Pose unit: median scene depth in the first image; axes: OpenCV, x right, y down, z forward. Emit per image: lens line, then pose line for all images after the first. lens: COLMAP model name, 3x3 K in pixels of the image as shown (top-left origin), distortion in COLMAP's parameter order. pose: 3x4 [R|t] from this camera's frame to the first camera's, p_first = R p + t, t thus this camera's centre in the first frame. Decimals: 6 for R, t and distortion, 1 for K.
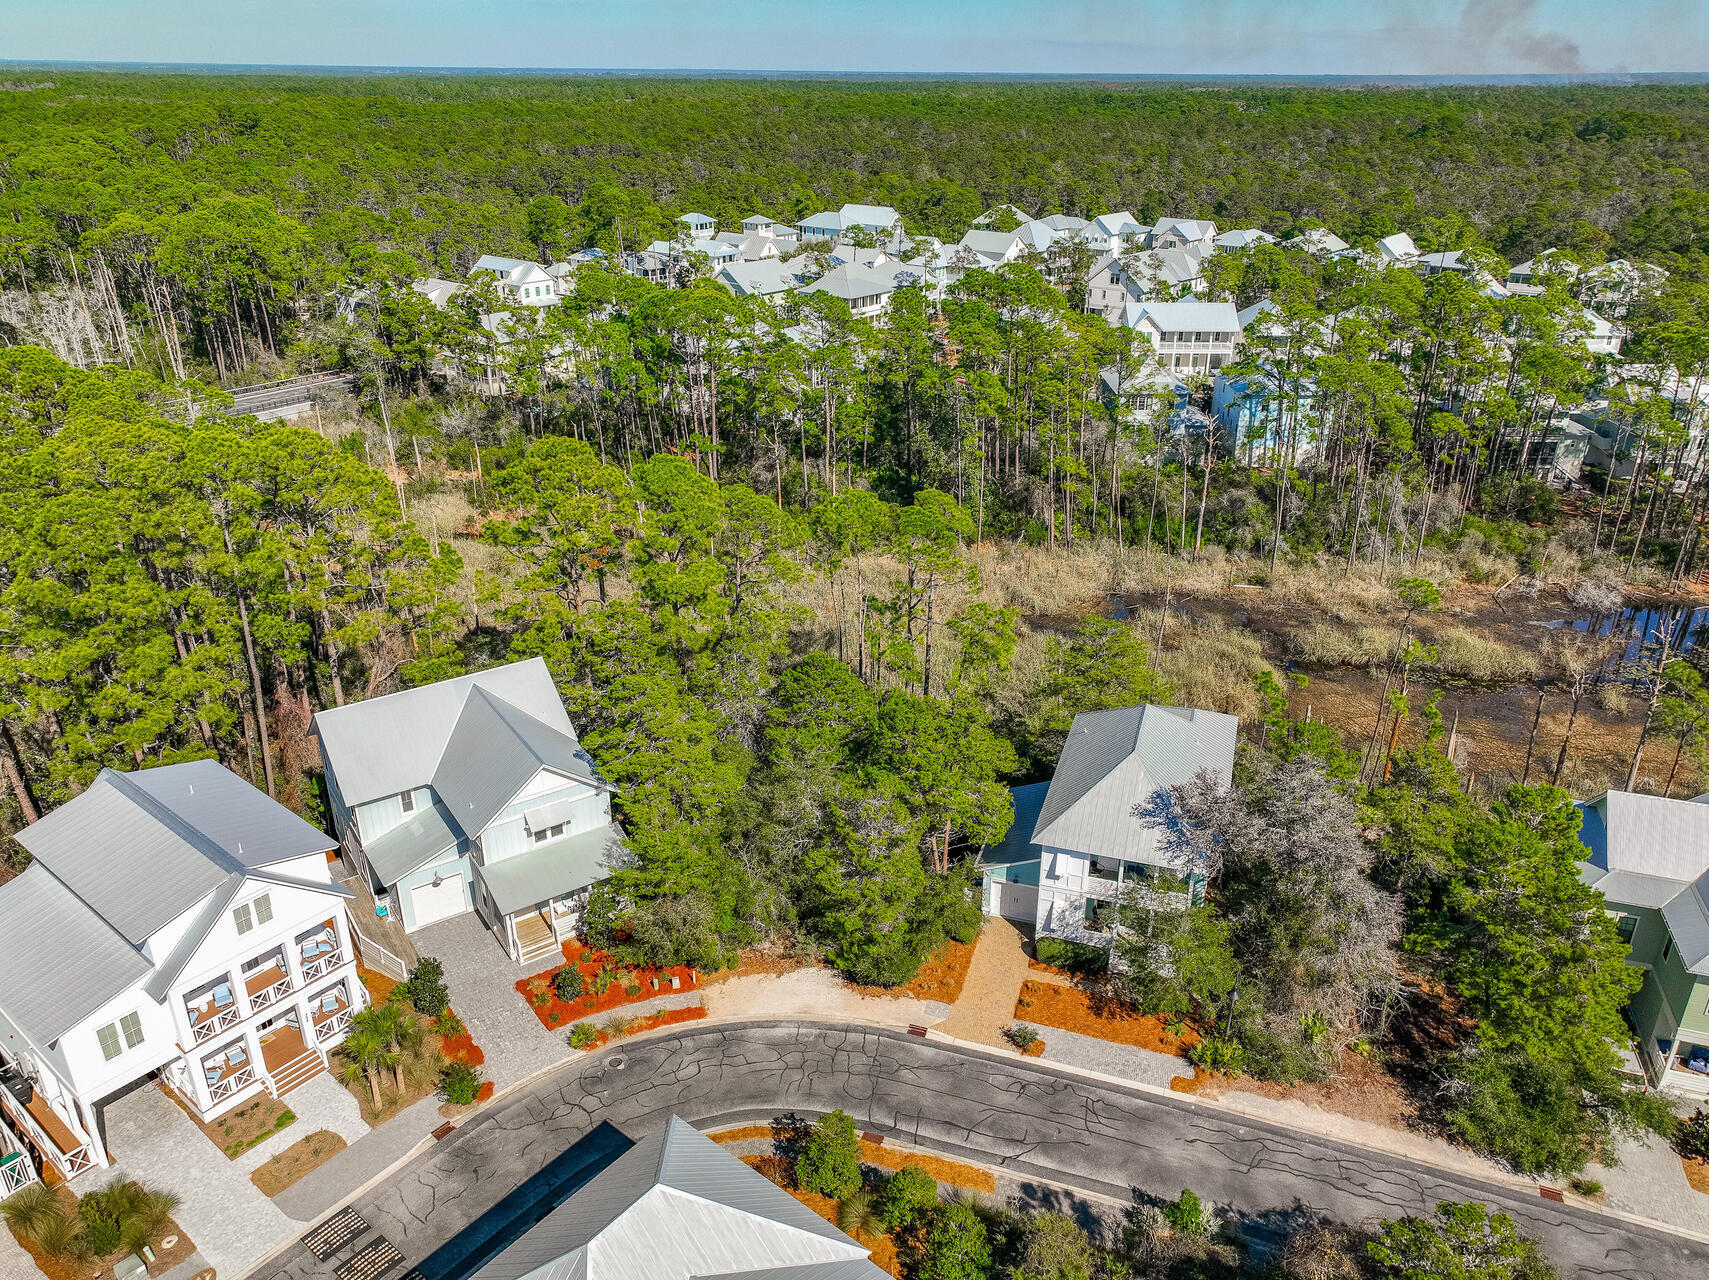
lens RADIAL K [[1230.1, 0, 875.5], [0, 1230.1, 636.6], [0, 0, 1]] dist [0.005766, 0.000932]
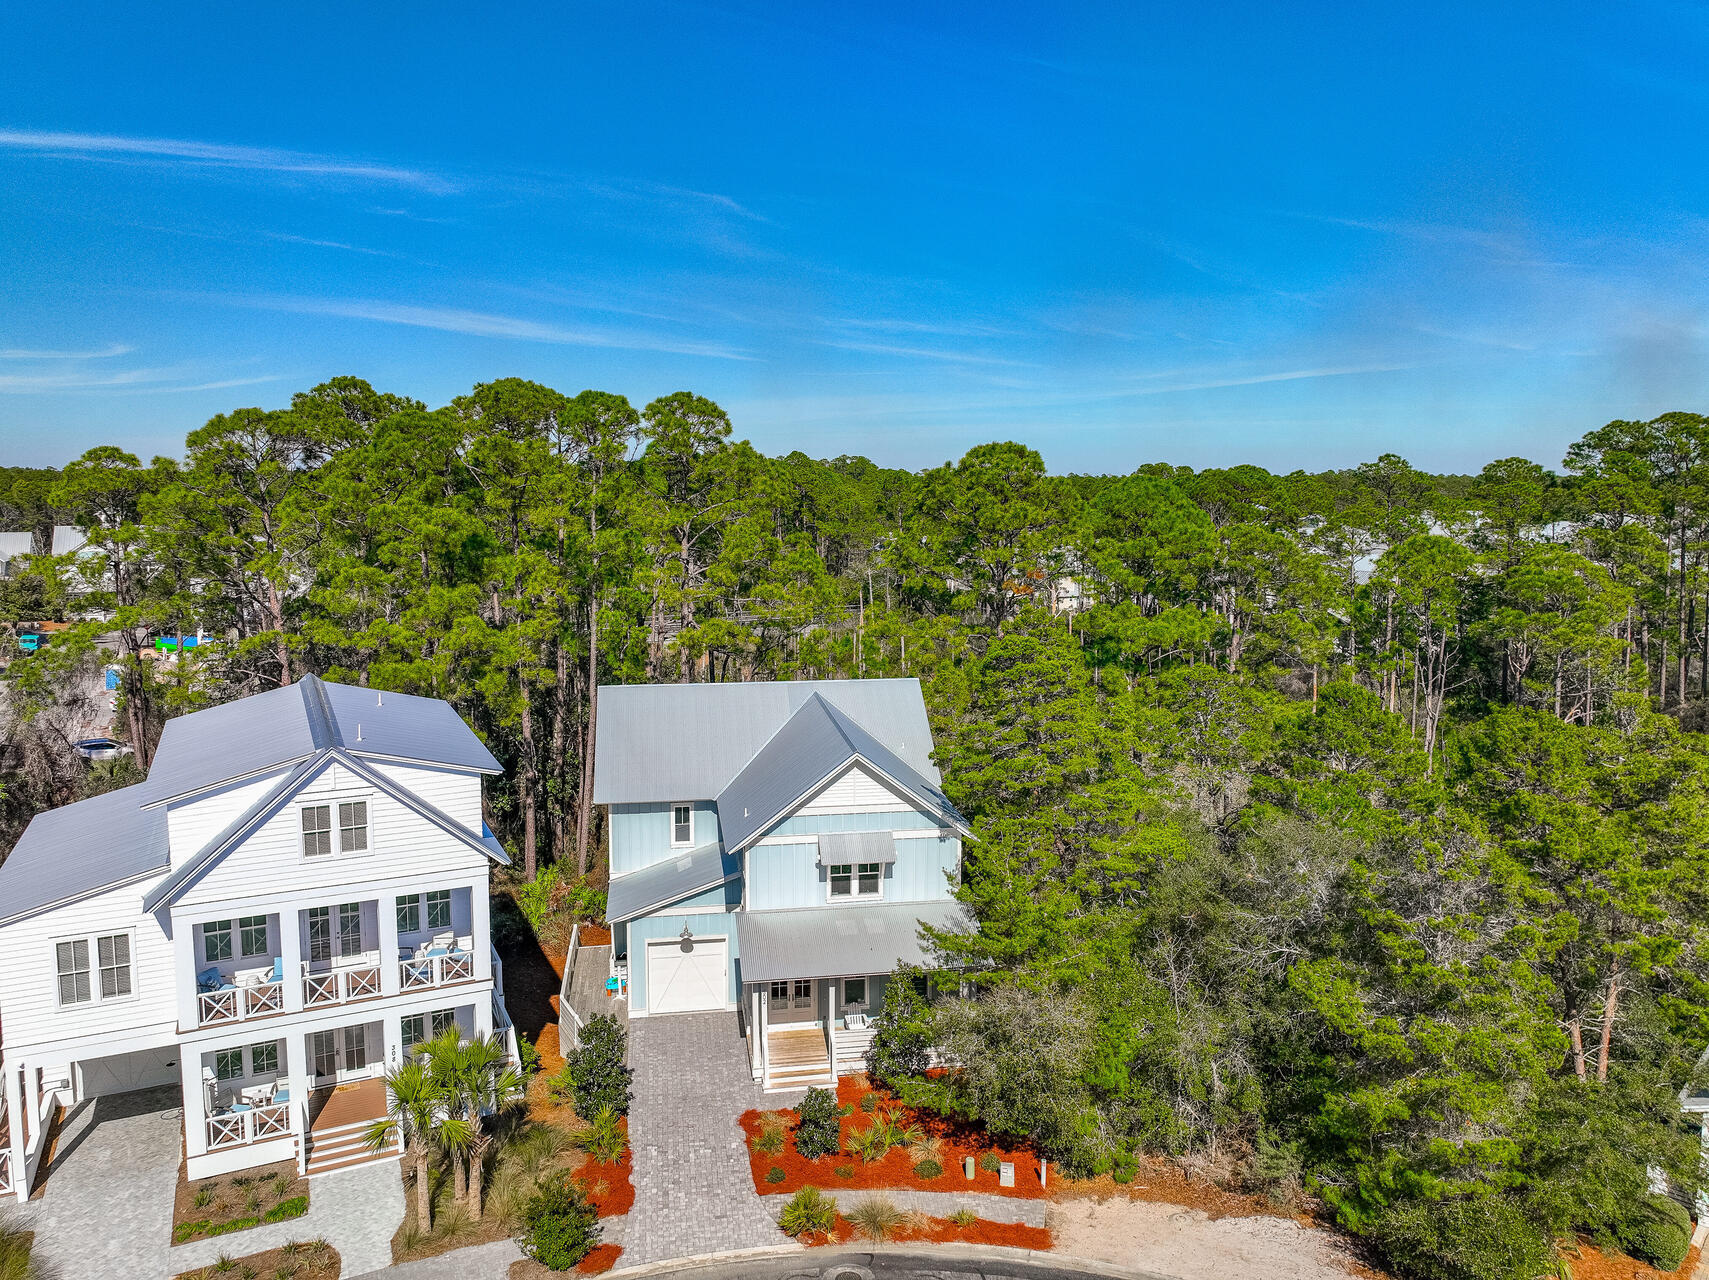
lens RADIAL K [[1230.1, 0, 875.5], [0, 1230.1, 636.6], [0, 0, 1]] dist [0.005766, 0.000932]
pose [[0.905957, 0.049014, -0.420522, -0.006161], [-0.173824, 0.948759, -0.263897, 0.208305], [0.386039, 0.312176, 0.868055, 0.450293]]
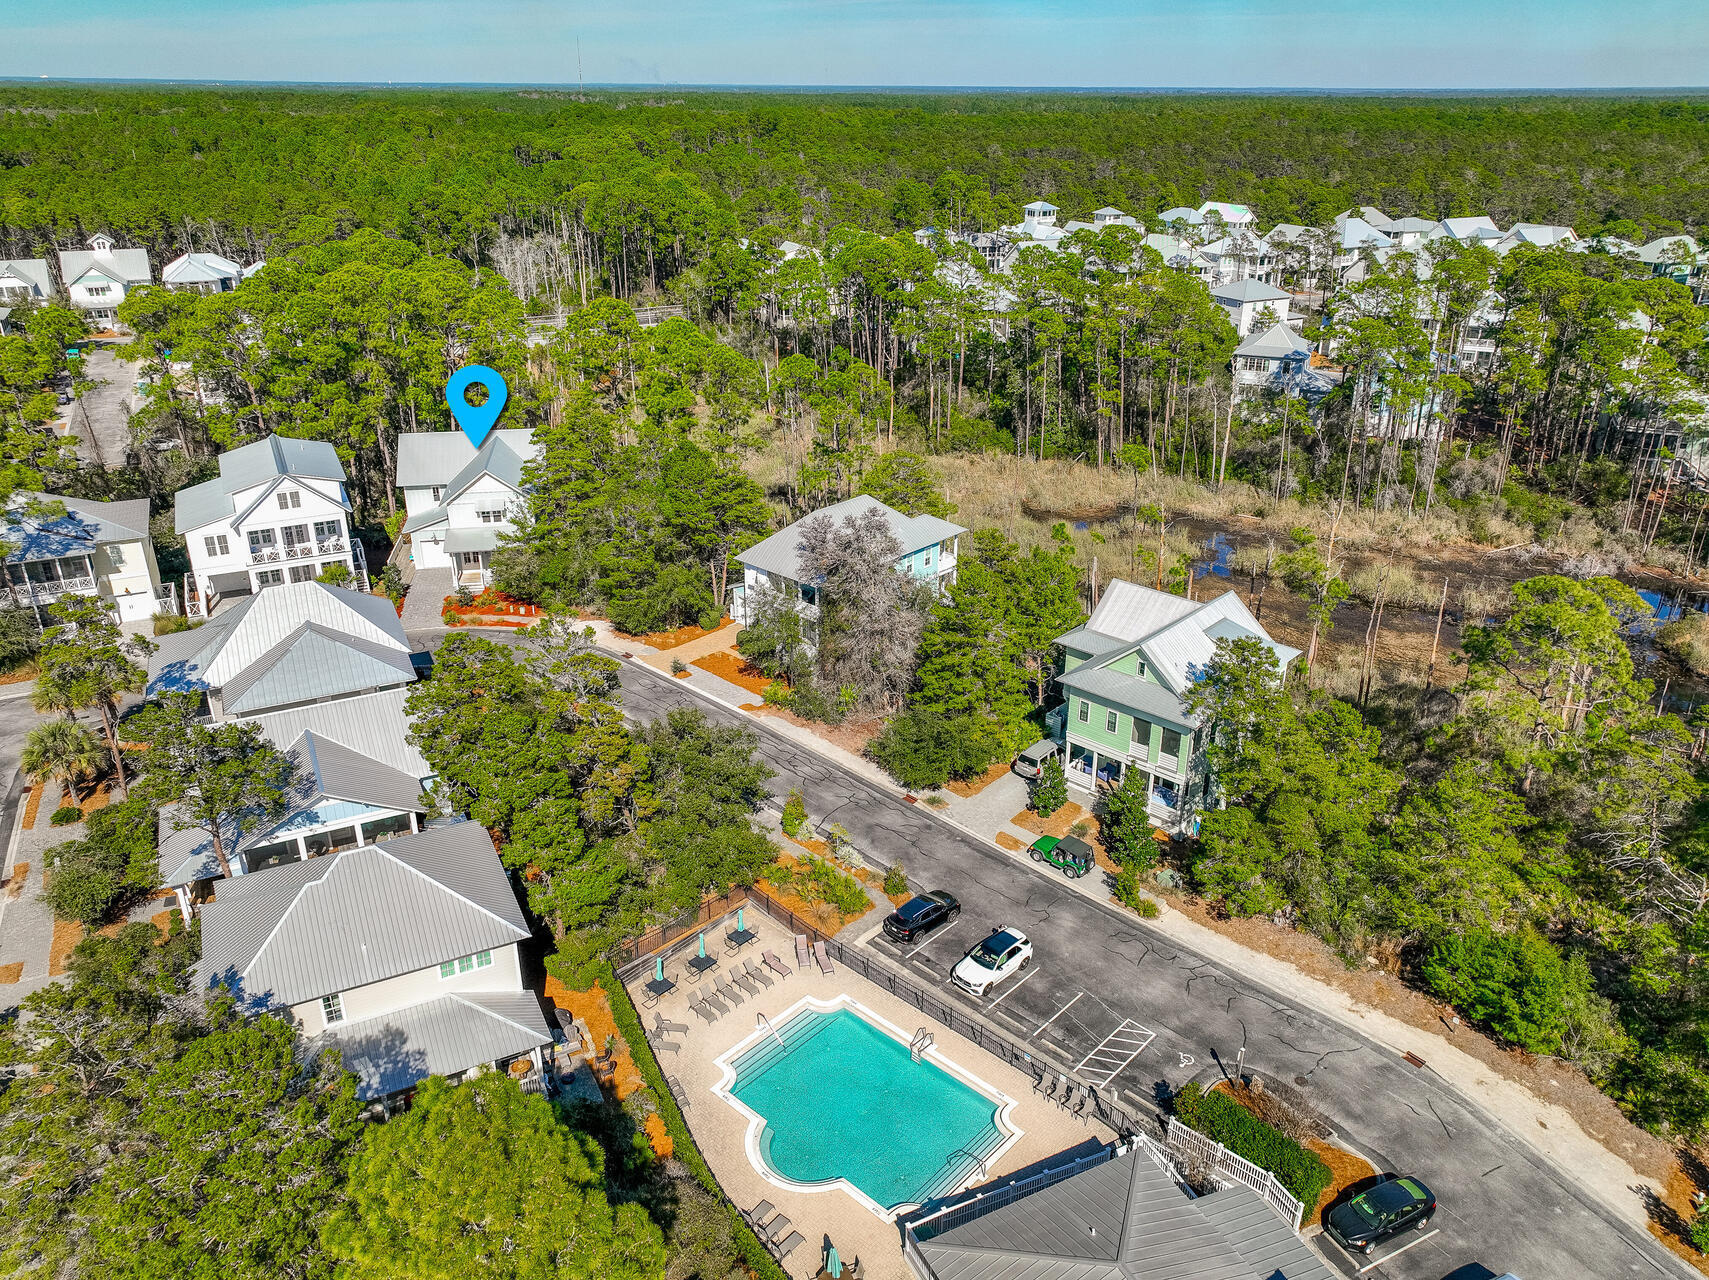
lens RADIAL K [[1230.1, 0, 875.5], [0, 1230.1, 636.6], [0, 0, 1]] dist [0.005766, 0.000932]
pose [[0.912092, 0.165847, -0.374945, 0.846896], [-0.170488, 0.985136, 0.021019, 0.197957], [0.372858, 0.044752, 0.926809, -0.307634]]
